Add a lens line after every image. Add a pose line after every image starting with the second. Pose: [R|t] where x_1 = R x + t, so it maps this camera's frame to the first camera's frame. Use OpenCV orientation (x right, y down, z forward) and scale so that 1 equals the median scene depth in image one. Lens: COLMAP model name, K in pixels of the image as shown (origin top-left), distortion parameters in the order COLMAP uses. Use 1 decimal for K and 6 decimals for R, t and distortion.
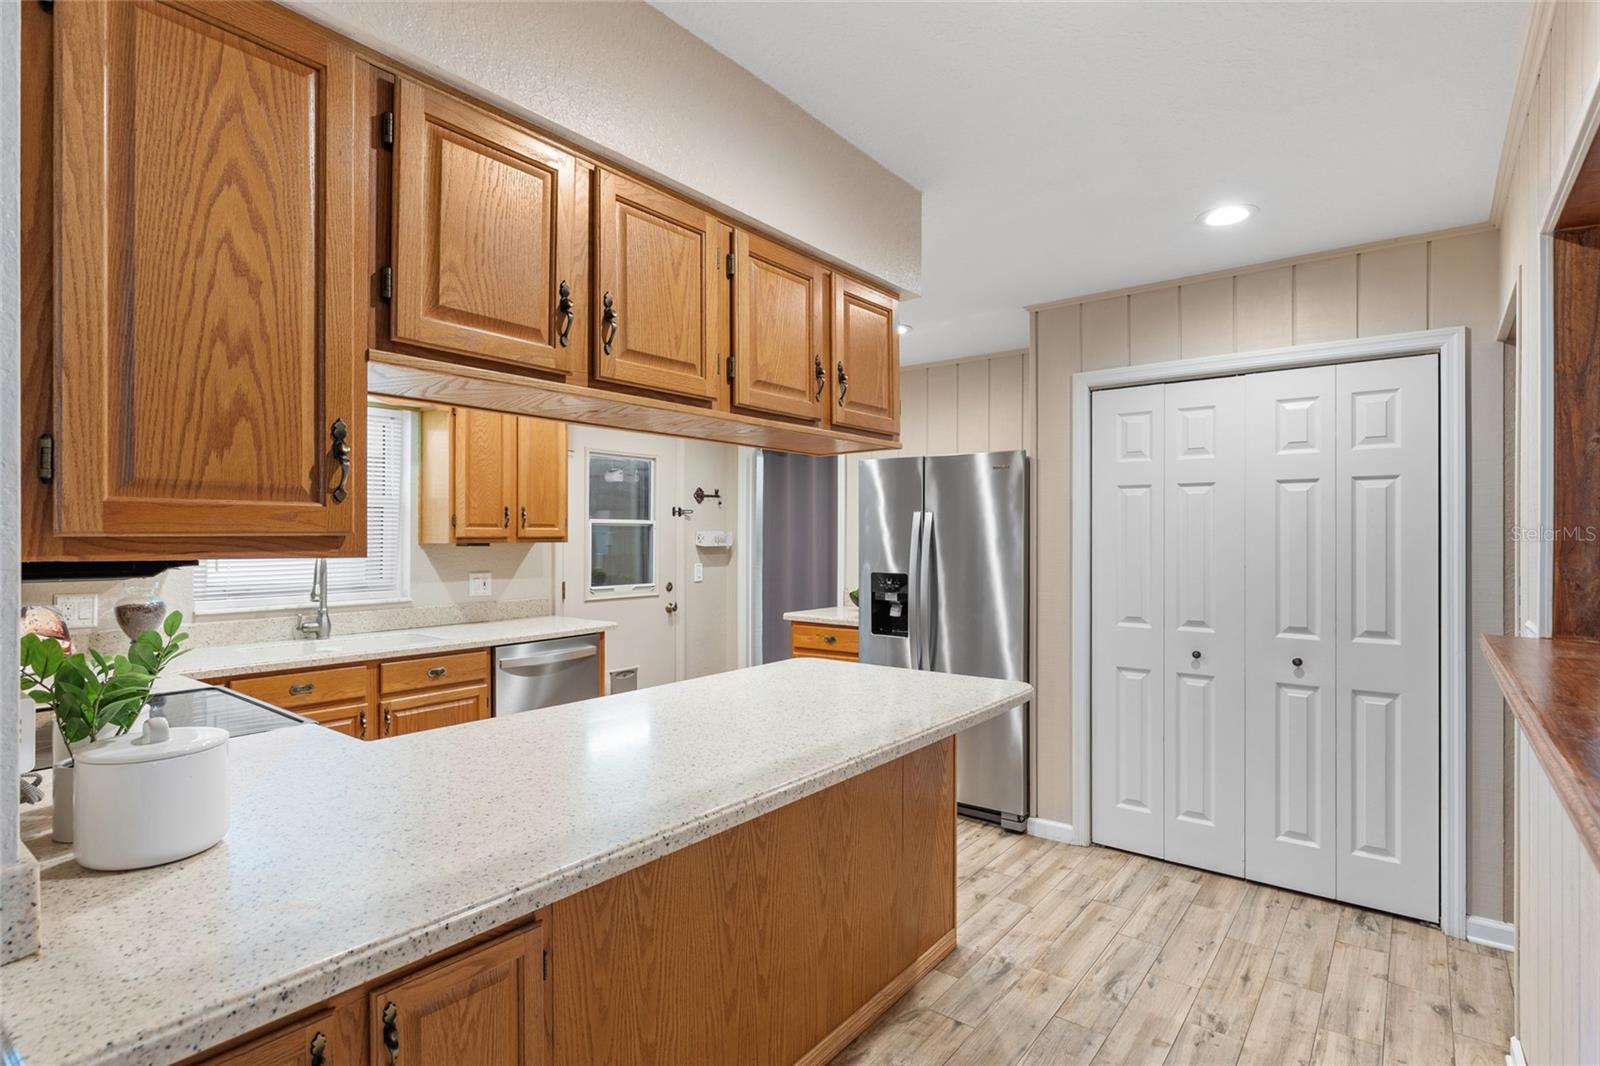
lens RADIAL K [[792.3, 0, 816.0], [0, 792.3, 537.9], [0, 0, 1]] dist [-0.000382, -0.000228]
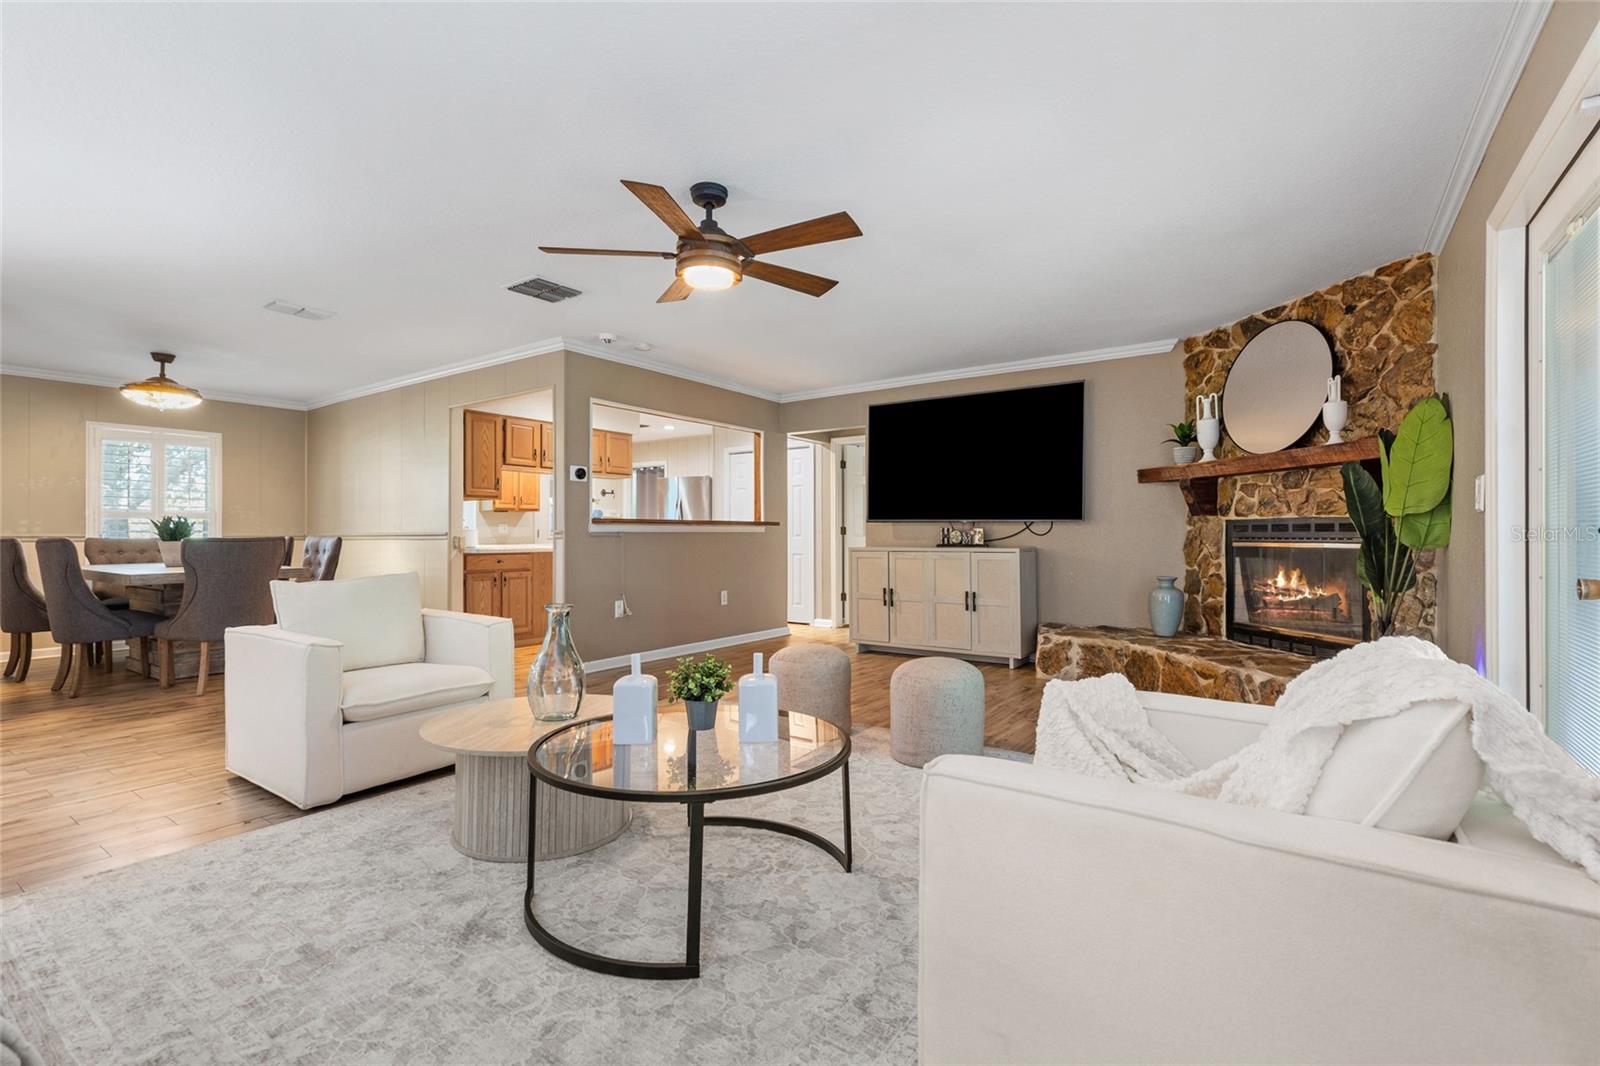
lens RADIAL K [[721.2, 0, 809.0], [0, 721.2, 537.6], [0, 0, 1]] dist [0.000167, -0.000080]
pose [[0.999020, -0.001868, 0.044212, 0.646274], [0.001771, 0.999996, 0.002255, 0.128911], [-0.044216, -0.002174, 0.999020, -1.944872]]
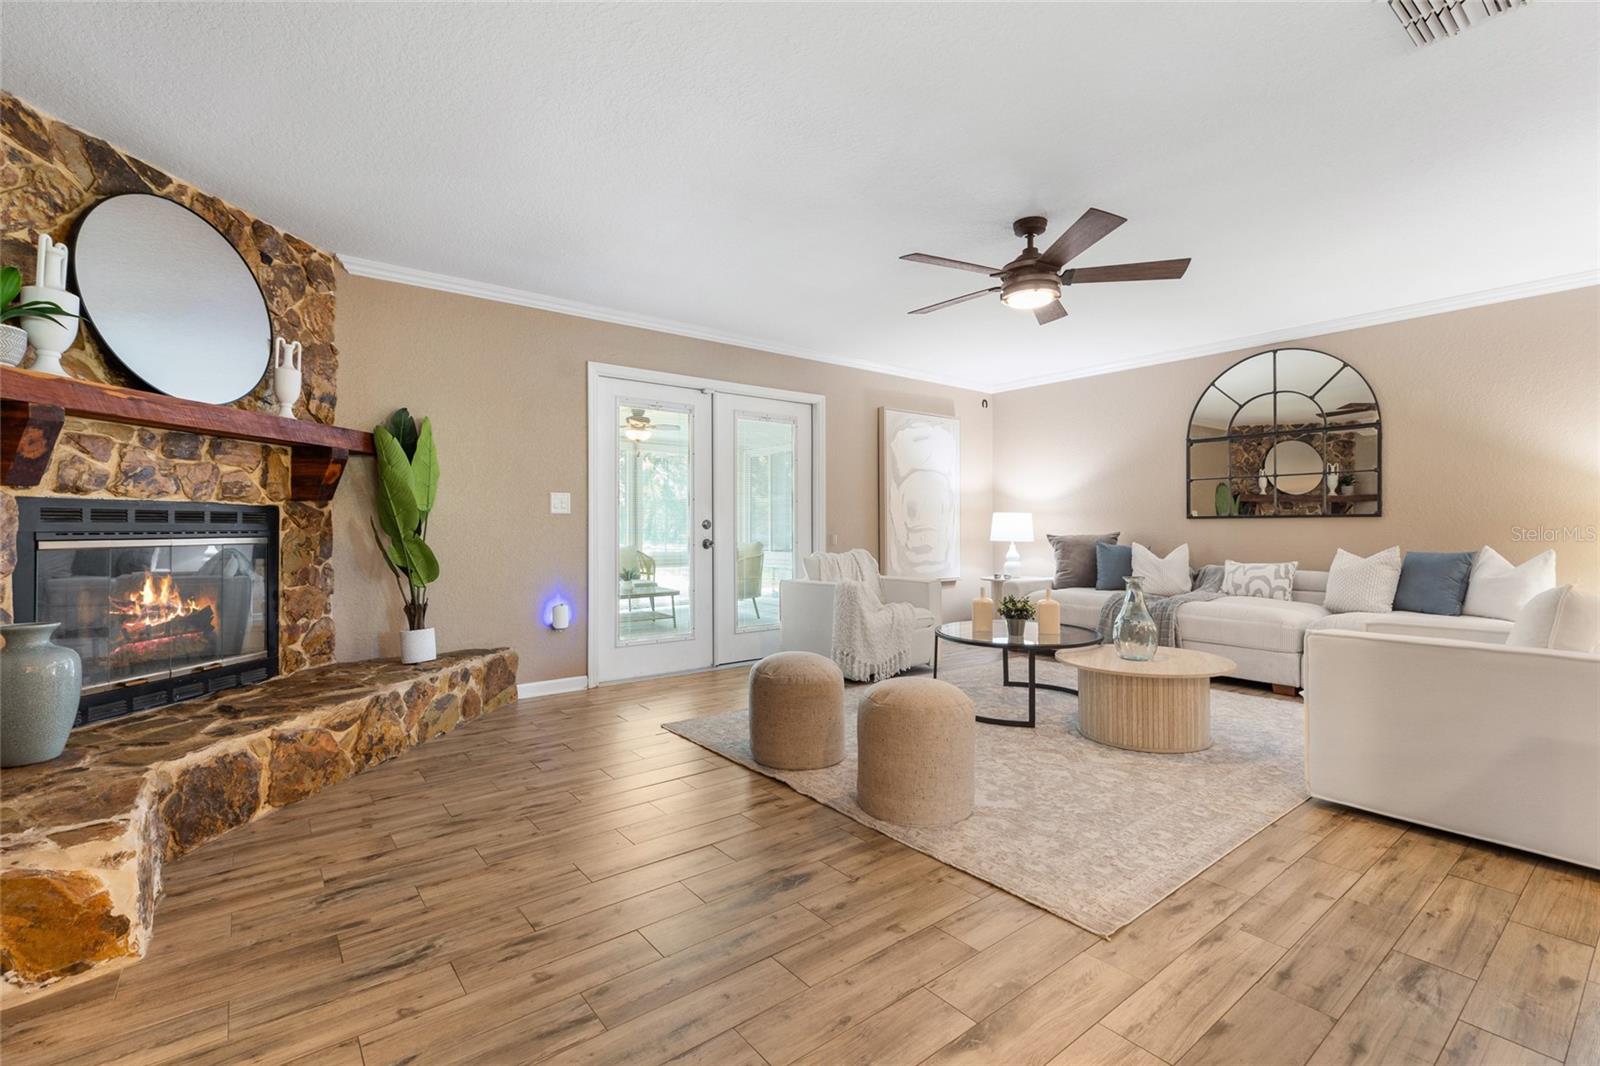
lens RADIAL K [[721.2, 0, 809.0], [0, 721.2, 537.6], [0, 0, 1]] dist [0.000167, -0.000080]
pose [[-0.970442, -0.004003, 0.241302, 0.613459], [0.000255, 0.999845, 0.017612, 0.125462], [-0.241335, 0.017153, -0.970290, 0.362328]]
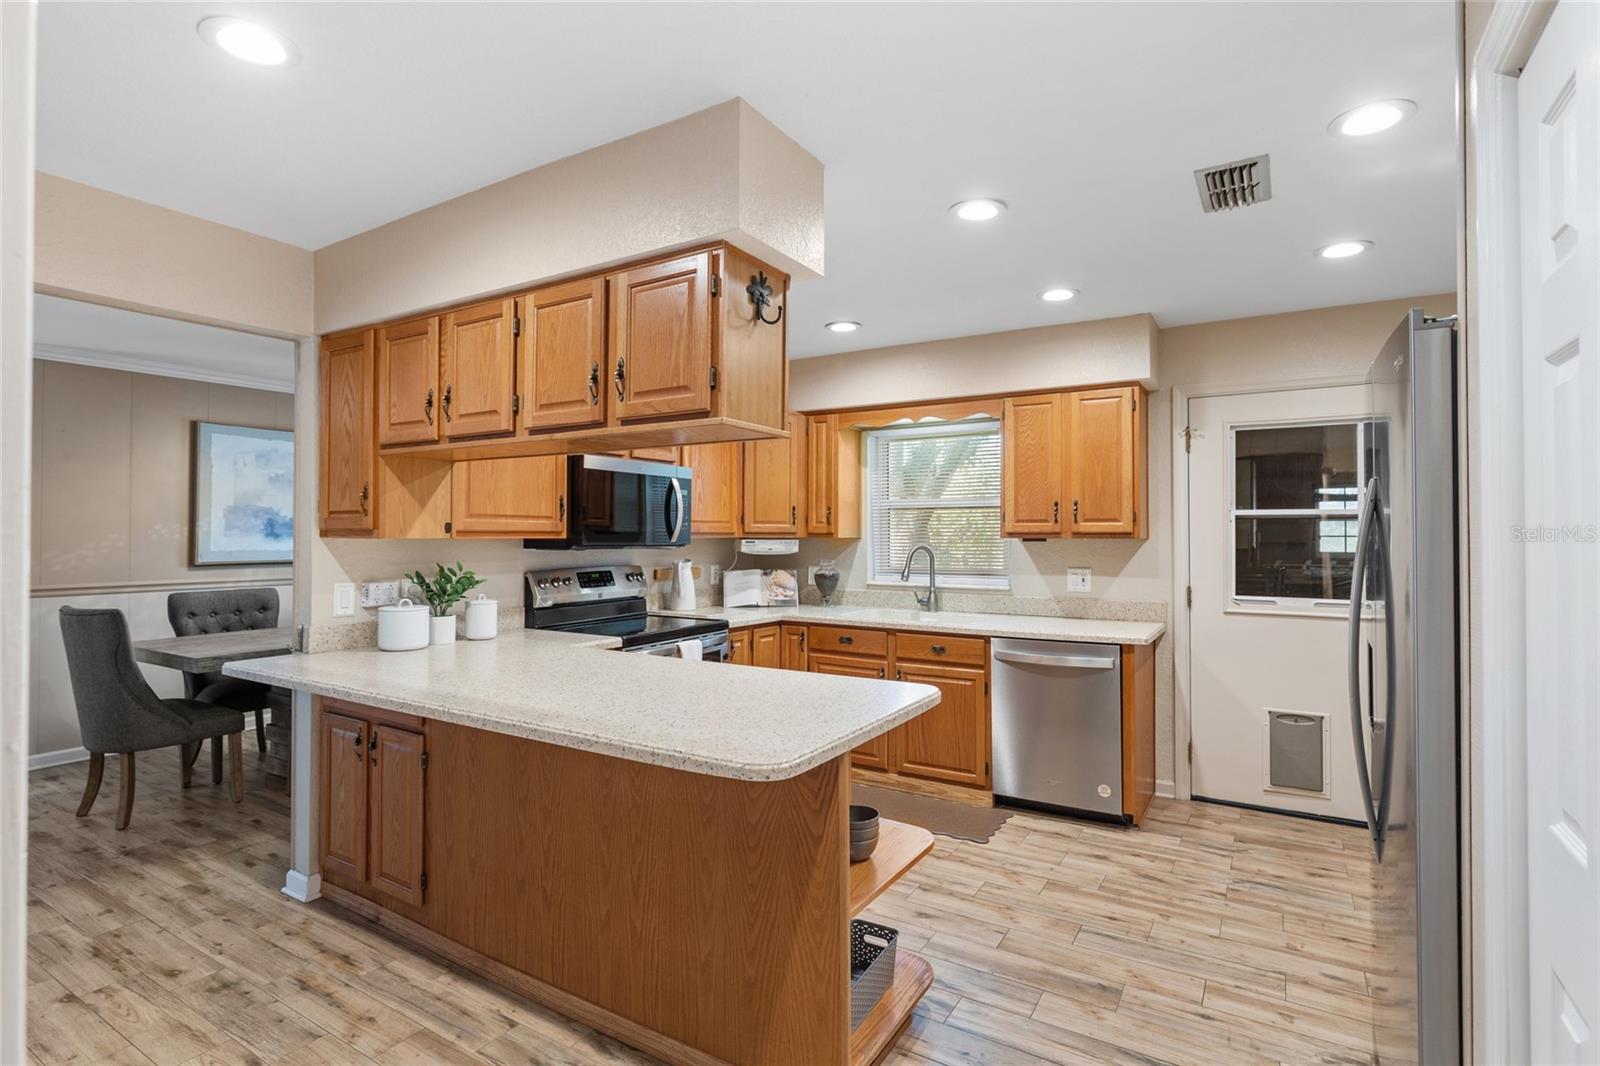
lens RADIAL K [[786.0, 0, 806.6], [0, 786.0, 525.6], [0, 0, 1]] dist [0.001868, 0.000173]
pose [[0.103060, -0.010615, -0.994618, 0.805705], [-0.002386, 0.999938, -0.010919, 0.002840], [0.994672, 0.003498, 0.103029, 0.863609]]
